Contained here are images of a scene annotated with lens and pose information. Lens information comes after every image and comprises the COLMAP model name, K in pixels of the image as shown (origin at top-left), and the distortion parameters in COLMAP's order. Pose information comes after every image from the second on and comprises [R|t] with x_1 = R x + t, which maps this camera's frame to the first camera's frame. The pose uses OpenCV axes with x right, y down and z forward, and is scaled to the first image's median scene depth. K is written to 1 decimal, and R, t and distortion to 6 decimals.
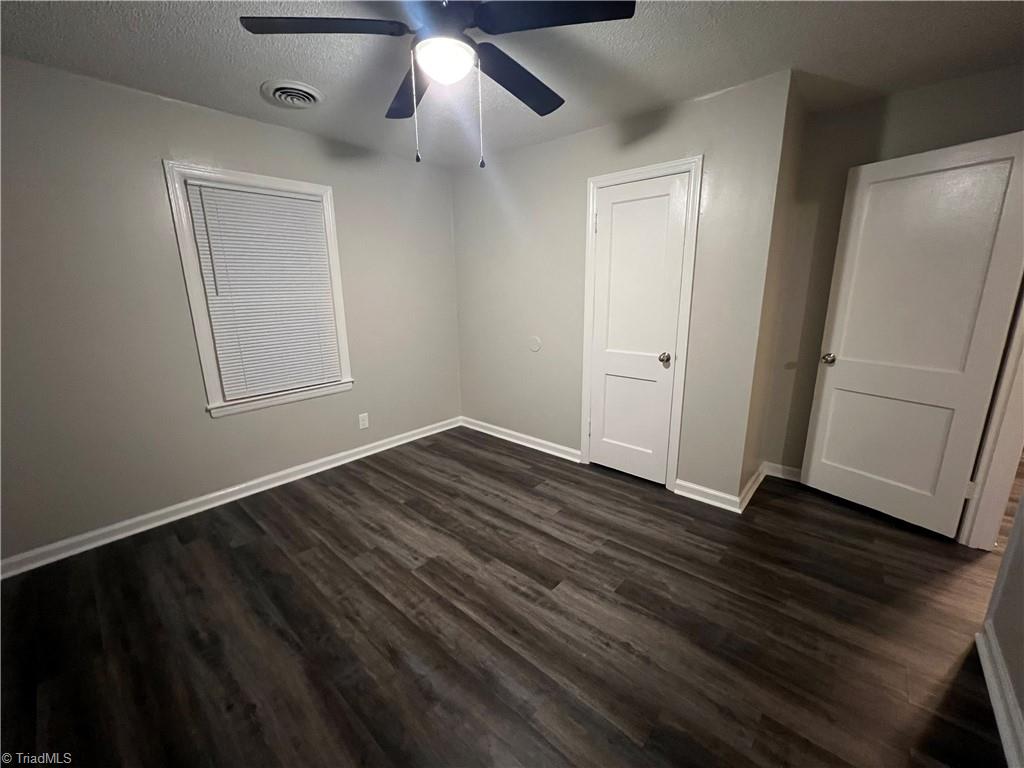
lens RADIAL K [[411.5, 0, 510.3], [0, 411.5, 384.1], [0, 0, 1]] dist [-0.002829, 0.000079]
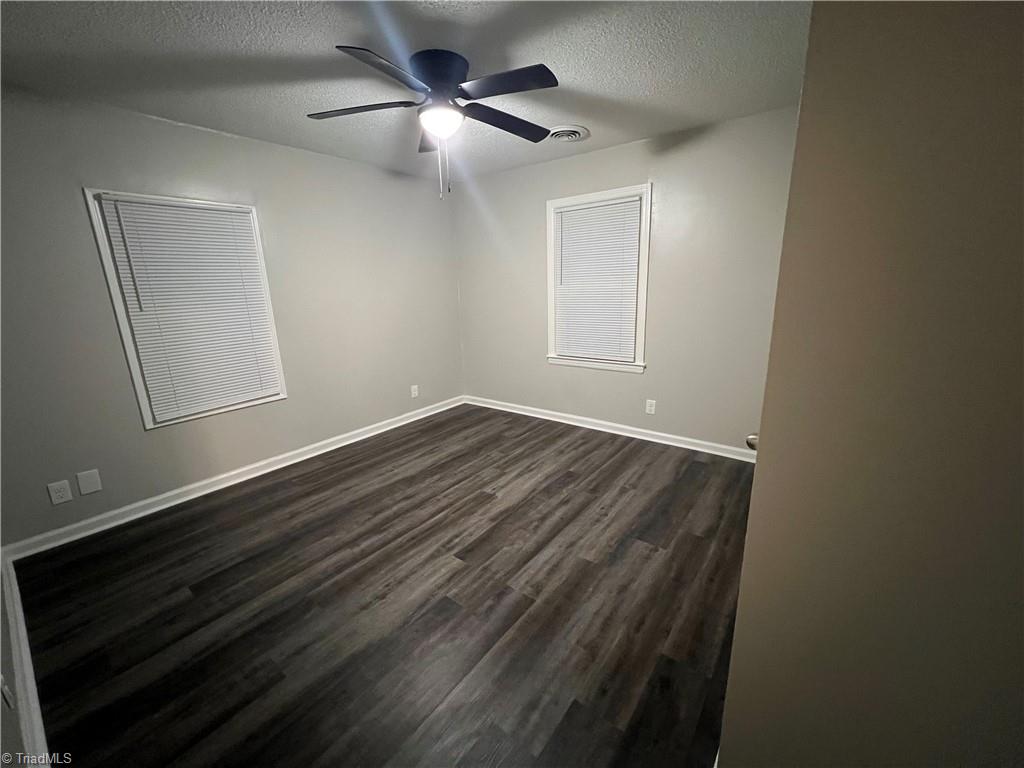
lens RADIAL K [[411.5, 0, 510.3], [0, 411.5, 384.1], [0, 0, 1]] dist [-0.002829, 0.000079]
pose [[0.071143, 0.254145, -0.964546, 0.920162], [-0.202209, 0.950592, 0.235554, -0.210137], [0.976755, 0.178282, 0.119019, 0.790277]]
